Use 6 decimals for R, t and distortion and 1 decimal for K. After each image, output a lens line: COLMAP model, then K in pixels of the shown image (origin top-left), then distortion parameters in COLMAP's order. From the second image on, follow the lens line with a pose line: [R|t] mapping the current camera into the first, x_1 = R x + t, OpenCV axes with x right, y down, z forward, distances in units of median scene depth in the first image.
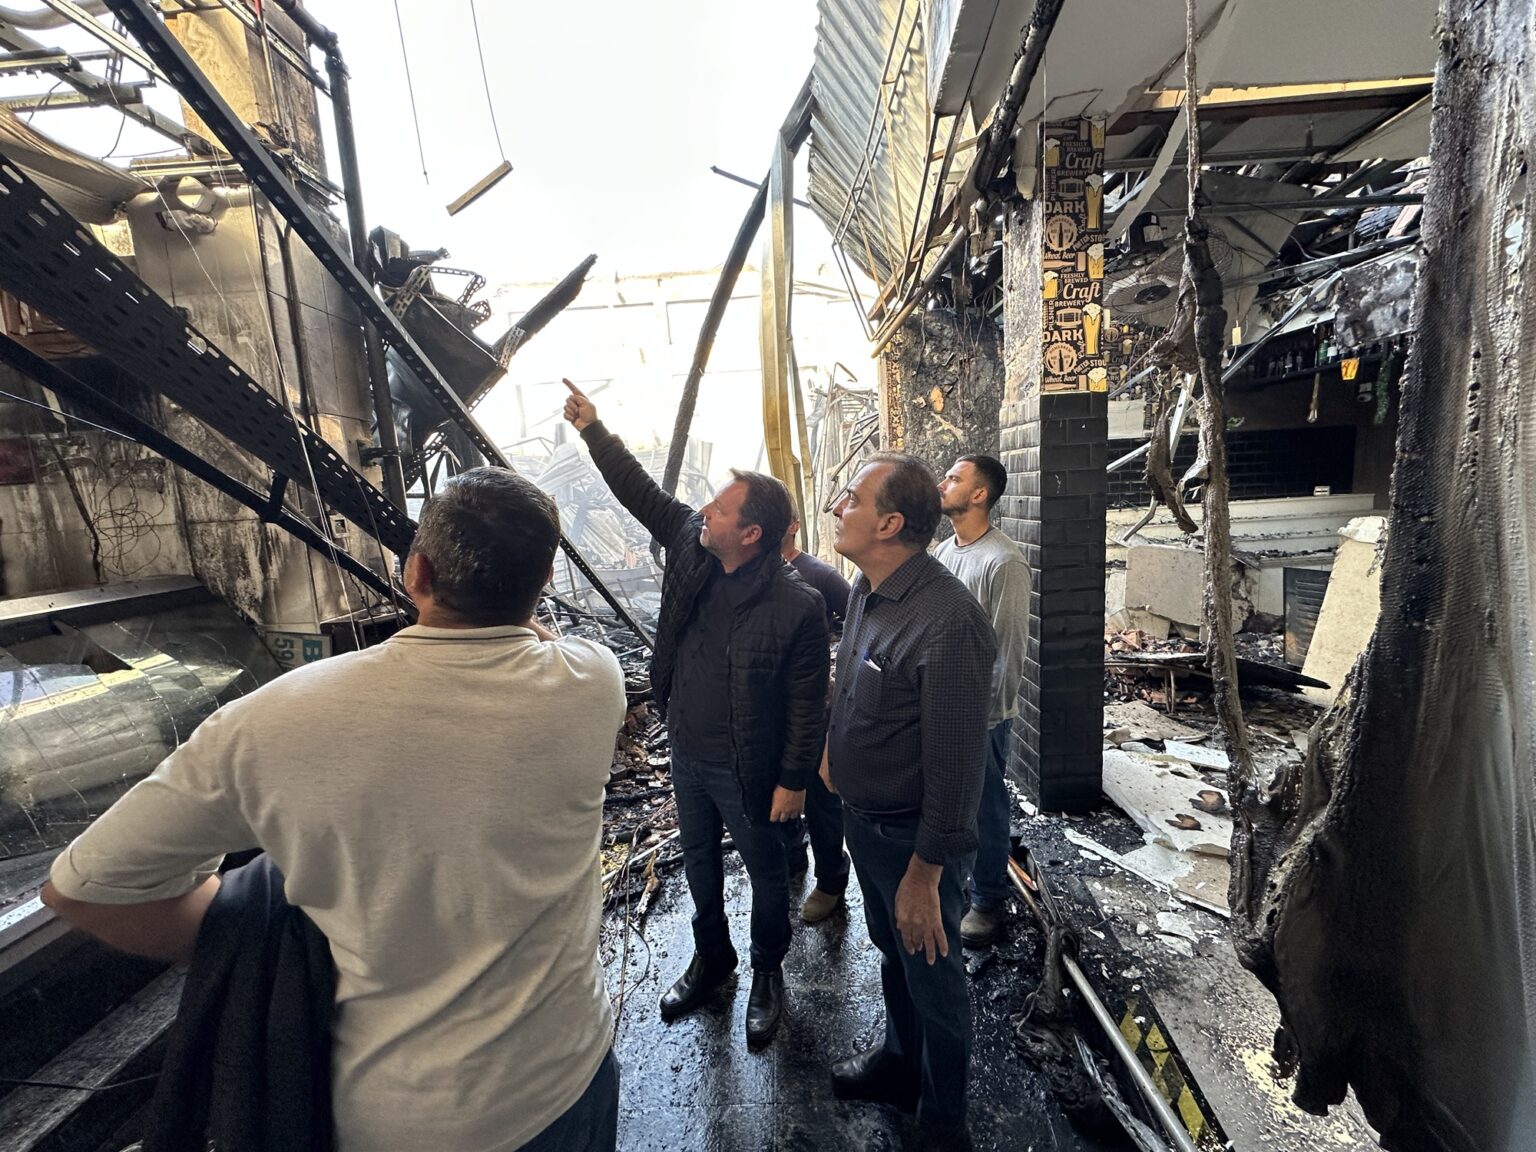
lens RADIAL K [[618.1, 0, 769.3], [0, 618.1, 575.2], [0, 0, 1]] dist [-0.004134, 0.000129]
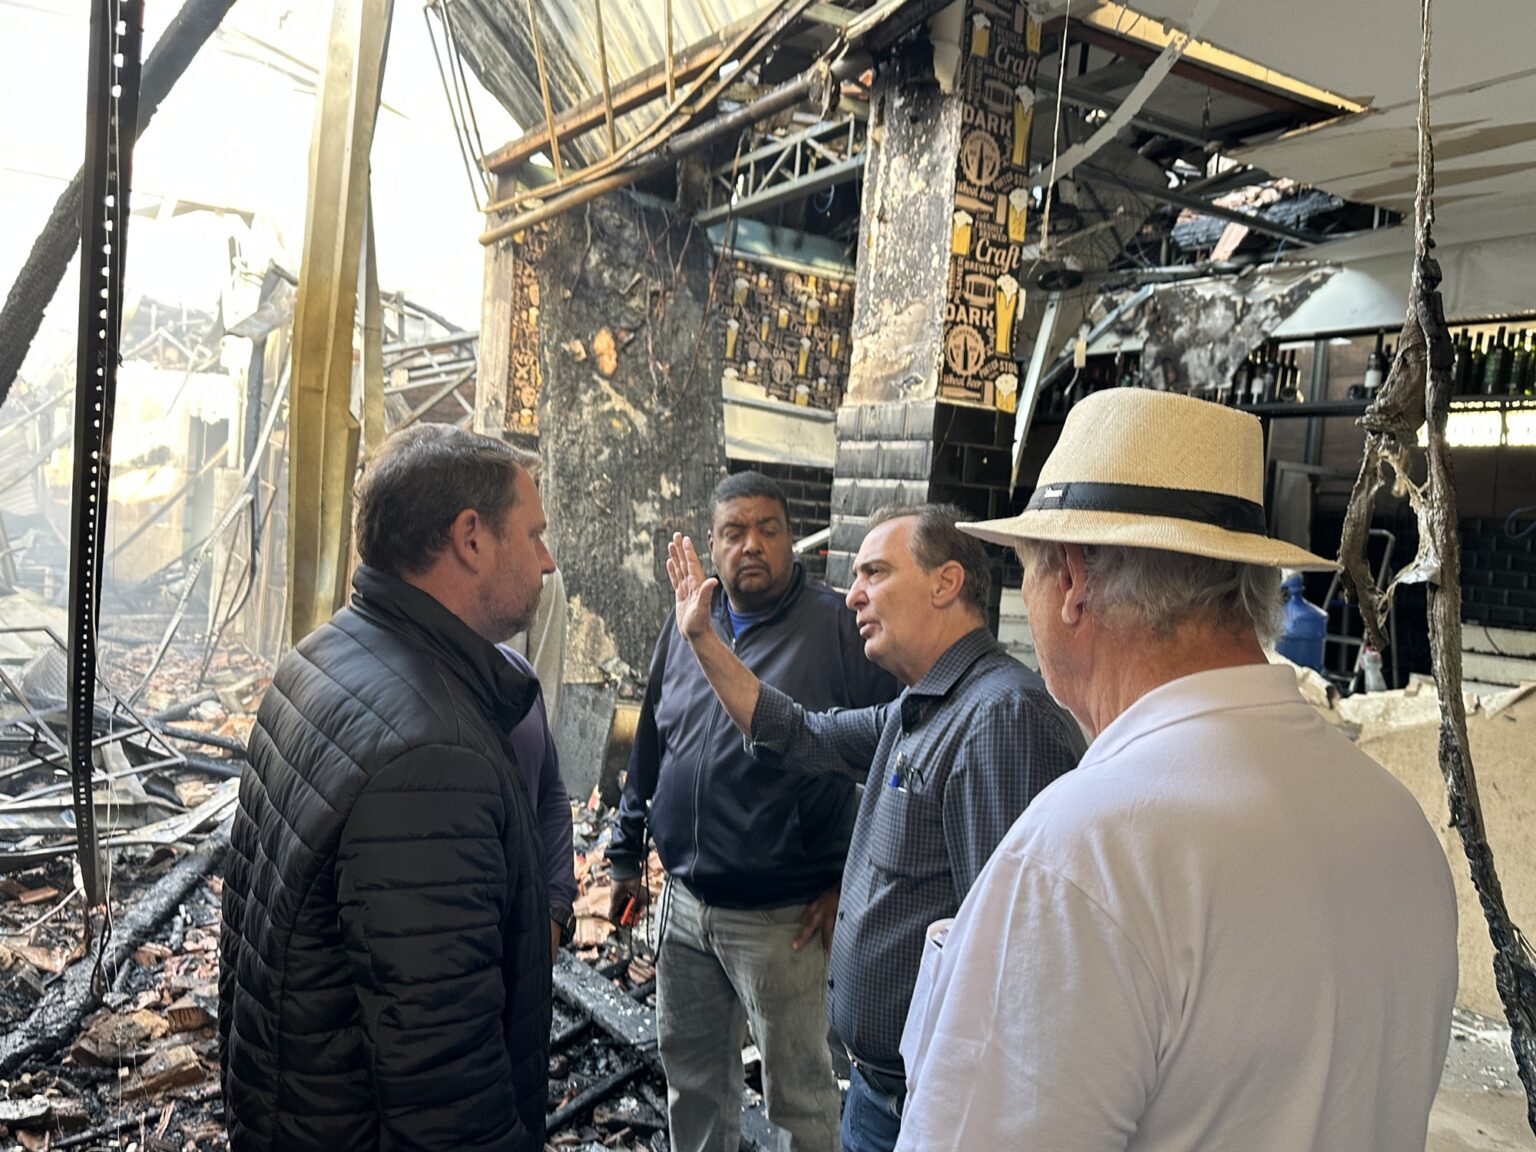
lens RADIAL K [[1244.6, 0, 765.8], [0, 1244.6, 581.3], [0, 0, 1]] dist [0.058911, -0.008482]
pose [[0.839355, 0.093058, 0.535559, -0.231369], [-0.051896, 0.994455, -0.091461, 0.008264], [-0.541101, 0.048975, 0.839530, 0.029305]]
